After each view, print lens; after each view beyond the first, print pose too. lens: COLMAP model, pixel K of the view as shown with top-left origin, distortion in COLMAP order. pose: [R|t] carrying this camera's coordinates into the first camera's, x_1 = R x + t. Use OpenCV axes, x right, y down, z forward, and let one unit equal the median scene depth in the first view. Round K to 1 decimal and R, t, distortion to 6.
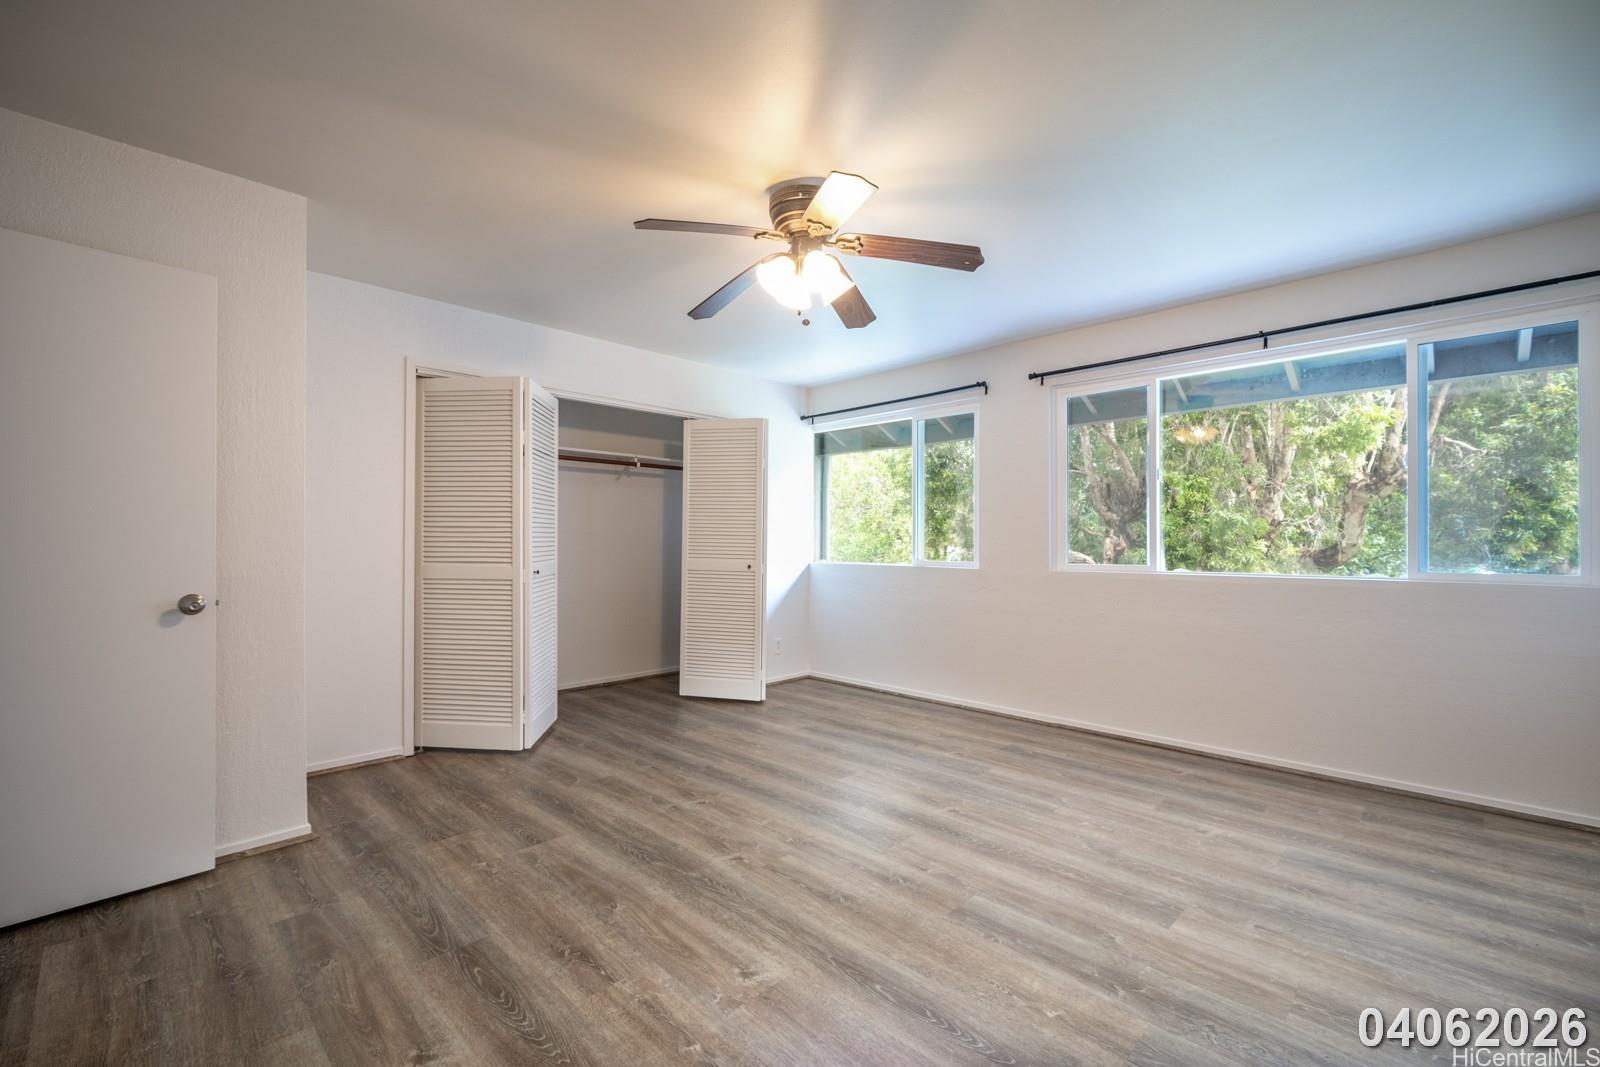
lens RADIAL K [[680.9, 0, 805.6], [0, 680.9, 536.0], [0, 0, 1]] dist [0.002214, -0.000077]
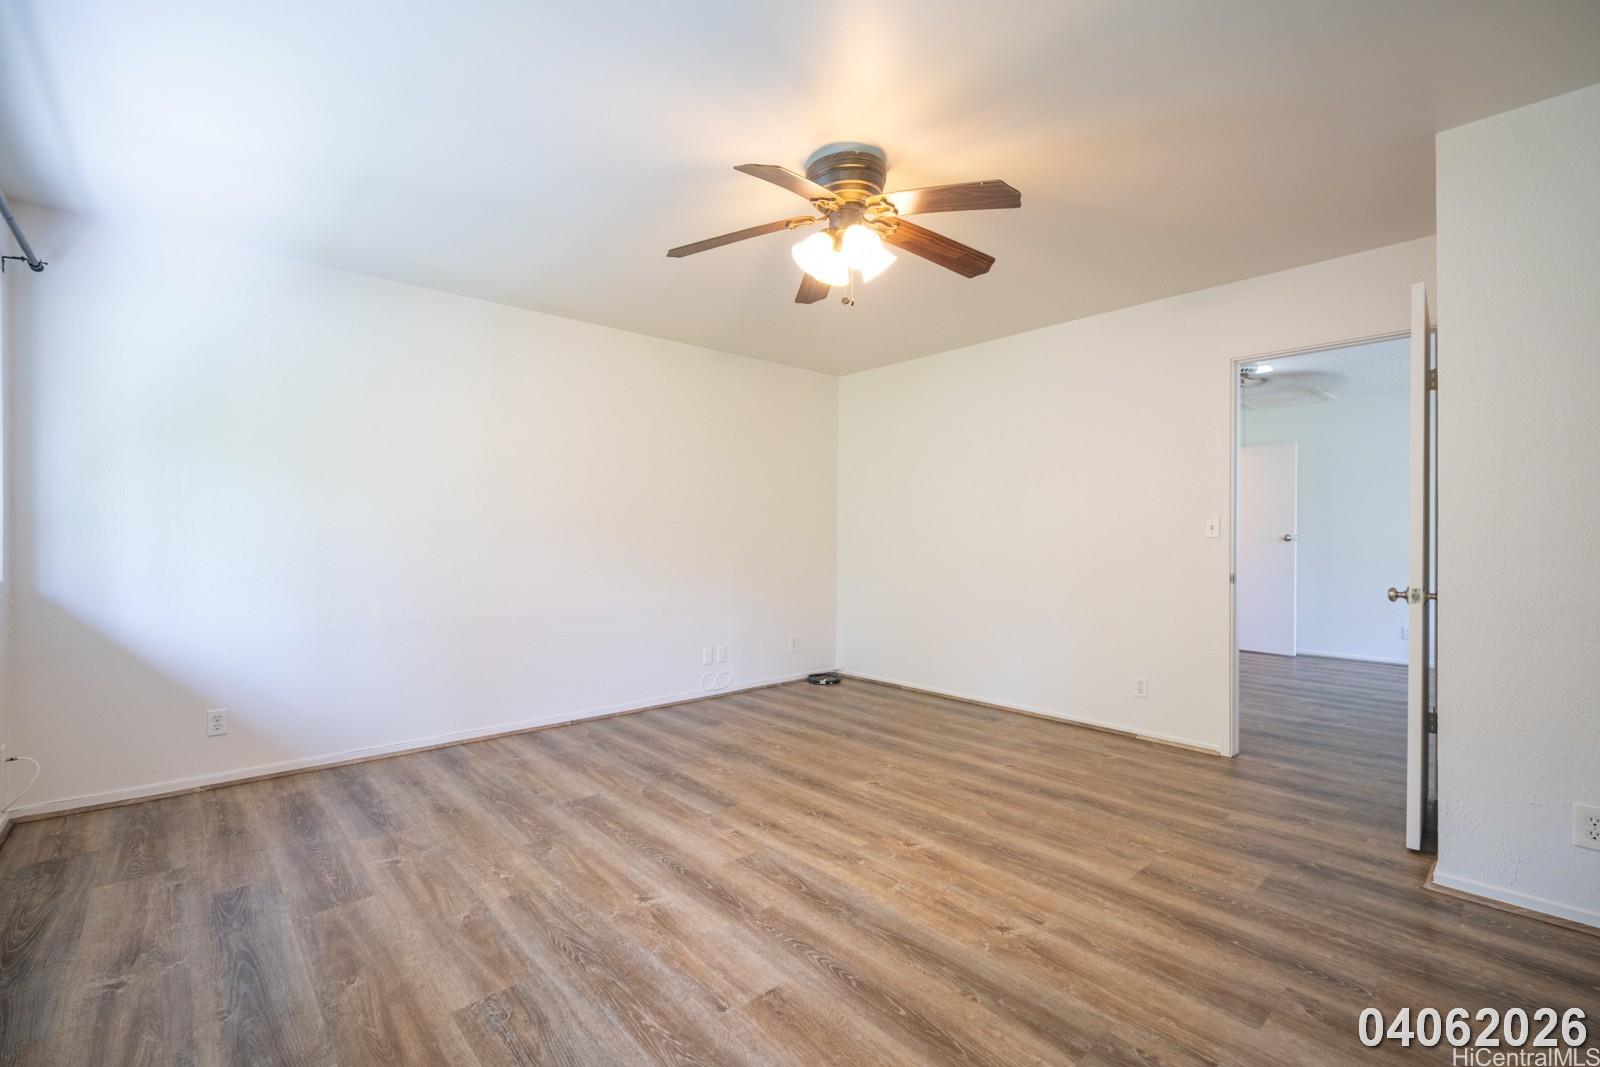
lens RADIAL K [[680.9, 0, 805.6], [0, 680.9, 536.0], [0, 0, 1]] dist [0.002214, -0.000077]
pose [[-0.999204, -0.002636, 0.039817, 0.017179], [-0.003185, 0.999901, -0.013733, 0.024808], [-0.039777, -0.013849, -0.999113, 2.025438]]
